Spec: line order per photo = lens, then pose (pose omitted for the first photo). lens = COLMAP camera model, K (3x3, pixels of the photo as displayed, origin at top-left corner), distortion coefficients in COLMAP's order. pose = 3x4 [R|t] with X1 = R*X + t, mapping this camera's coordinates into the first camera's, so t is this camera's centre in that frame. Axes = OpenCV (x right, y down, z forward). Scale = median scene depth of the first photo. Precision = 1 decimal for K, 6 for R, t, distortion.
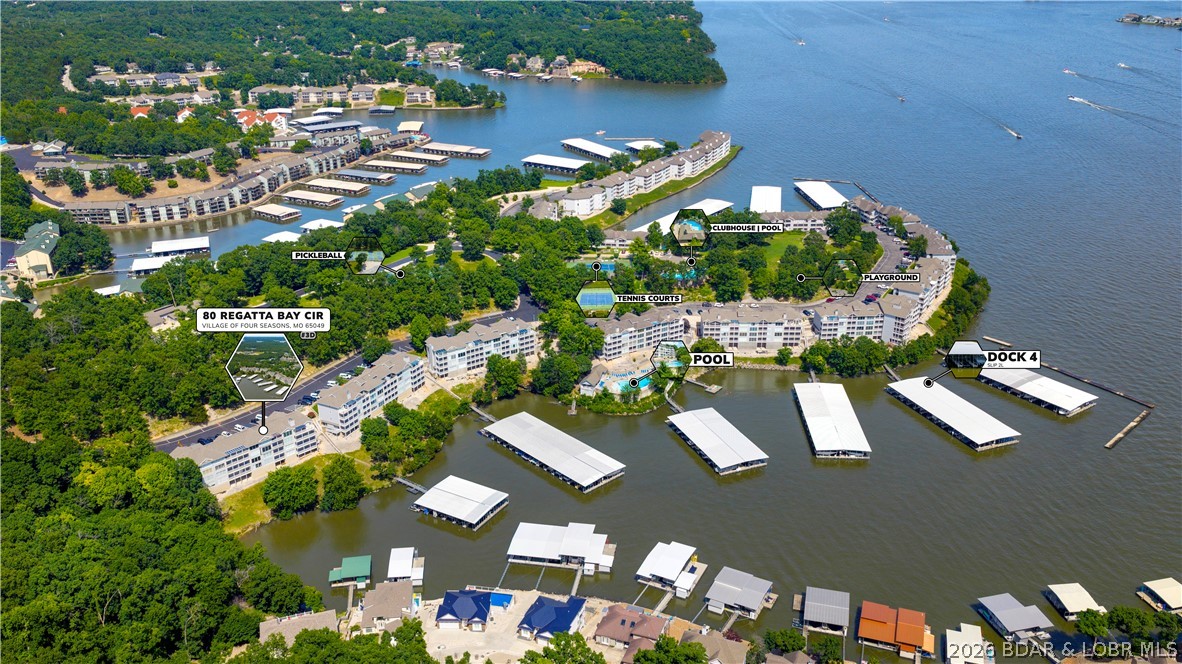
lens RADIAL K [[979.9, 0, 591.0], [0, 979.9, 332.0], [0, 0, 1]] dist [0.027002, -0.004060]
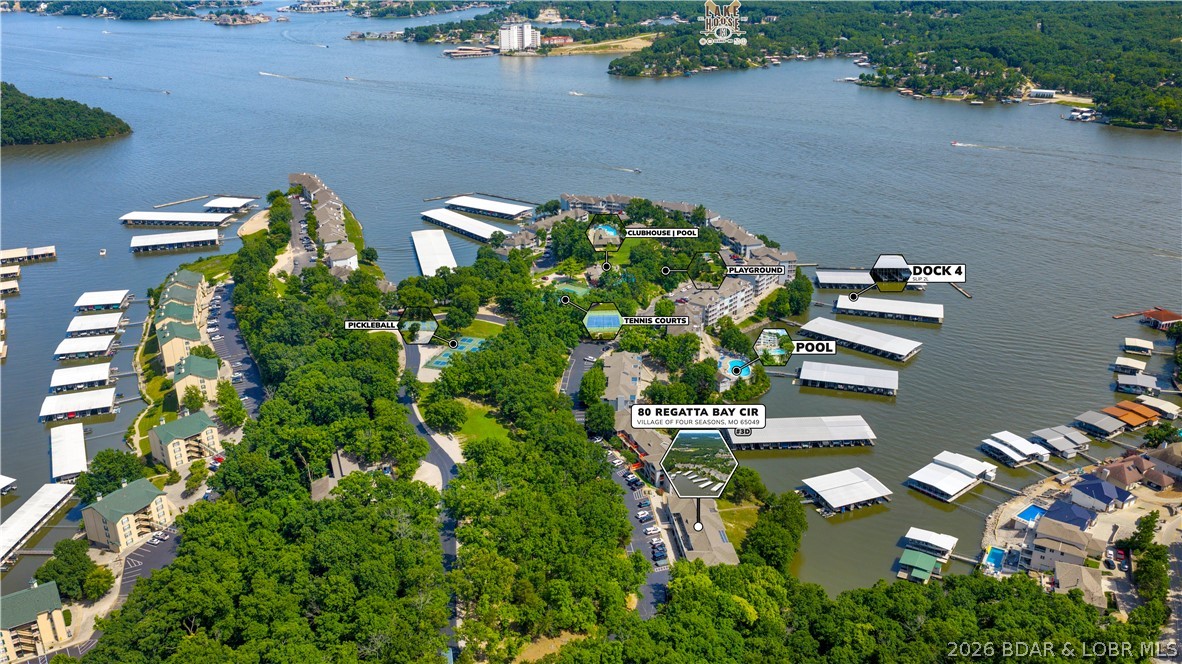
lens RADIAL K [[979.9, 0, 591.0], [0, 979.9, 332.0], [0, 0, 1]] dist [0.027002, -0.004060]
pose [[0.628685, -0.289150, 0.721906, -0.525995], [0.307691, 0.945041, 0.110565, -0.098541], [-0.714200, 0.152613, 0.683102, 0.228094]]
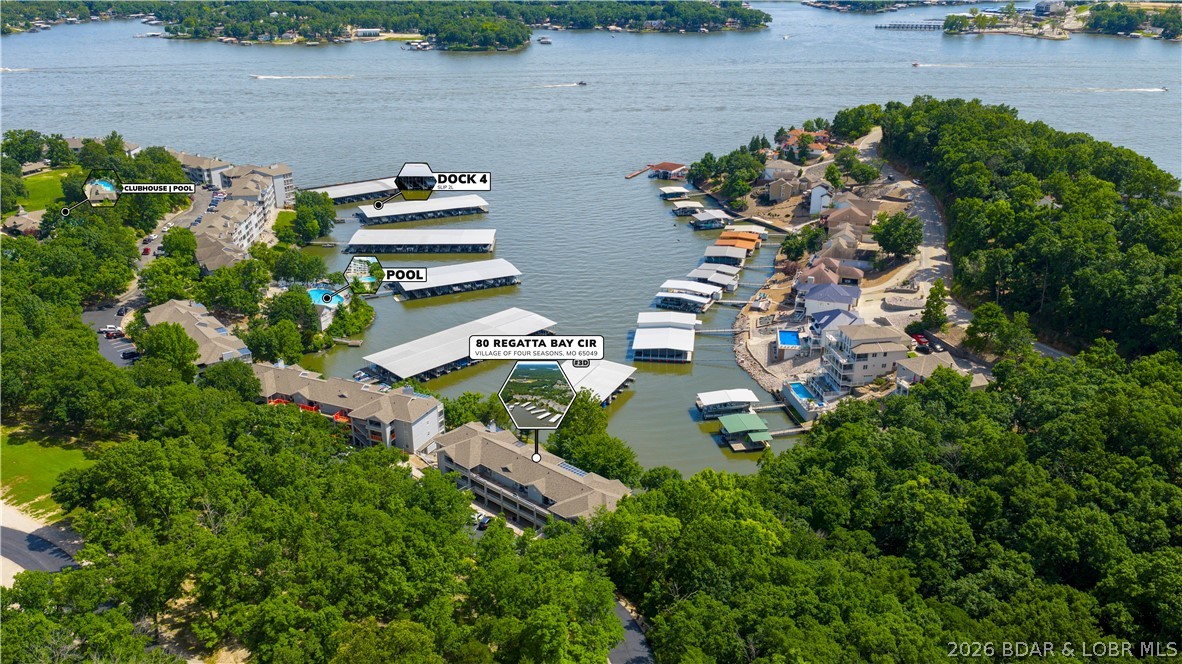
lens RADIAL K [[979.9, 0, 591.0], [0, 979.9, 332.0], [0, 0, 1]] dist [0.027002, -0.004060]
pose [[-0.046770, -0.369151, 0.928192, -0.436245], [0.392337, 0.847747, 0.356926, -0.073548], [-0.918632, 0.380857, 0.105182, 0.464345]]
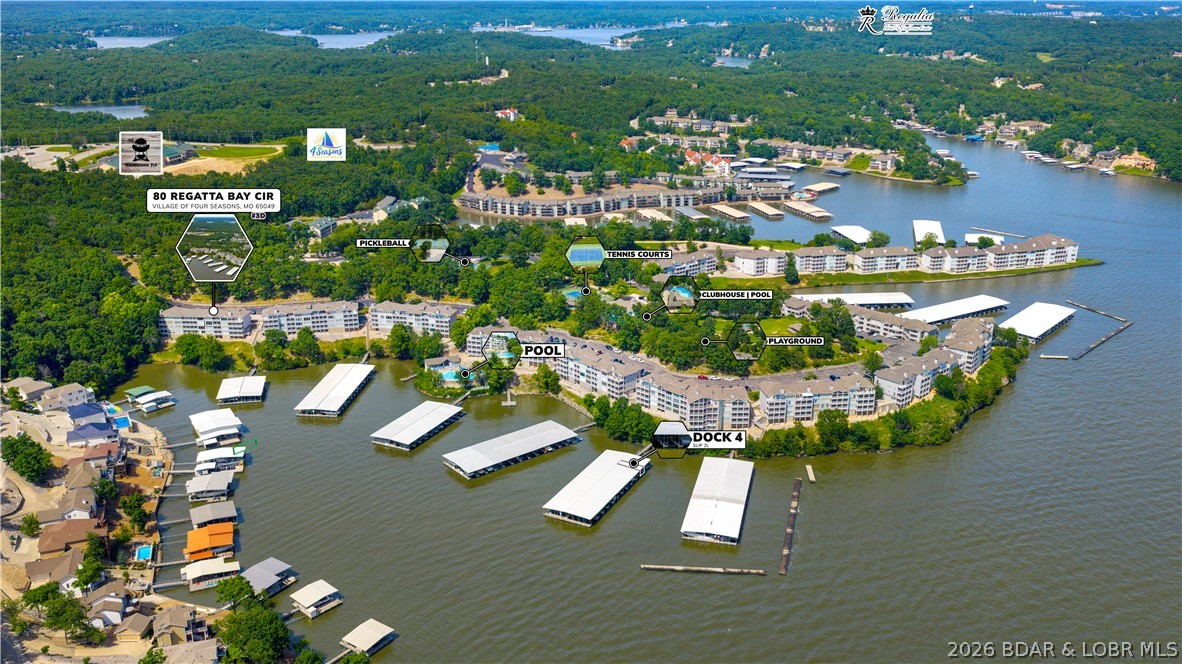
lens RADIAL K [[979.9, 0, 591.0], [0, 979.9, 332.0], [0, 0, 1]] dist [0.027002, -0.004060]
pose [[0.657739, 0.248373, -0.711119, 0.612729], [-0.295499, 0.953476, 0.059703, -0.072675], [0.692864, 0.170866, 0.700532, 0.172994]]
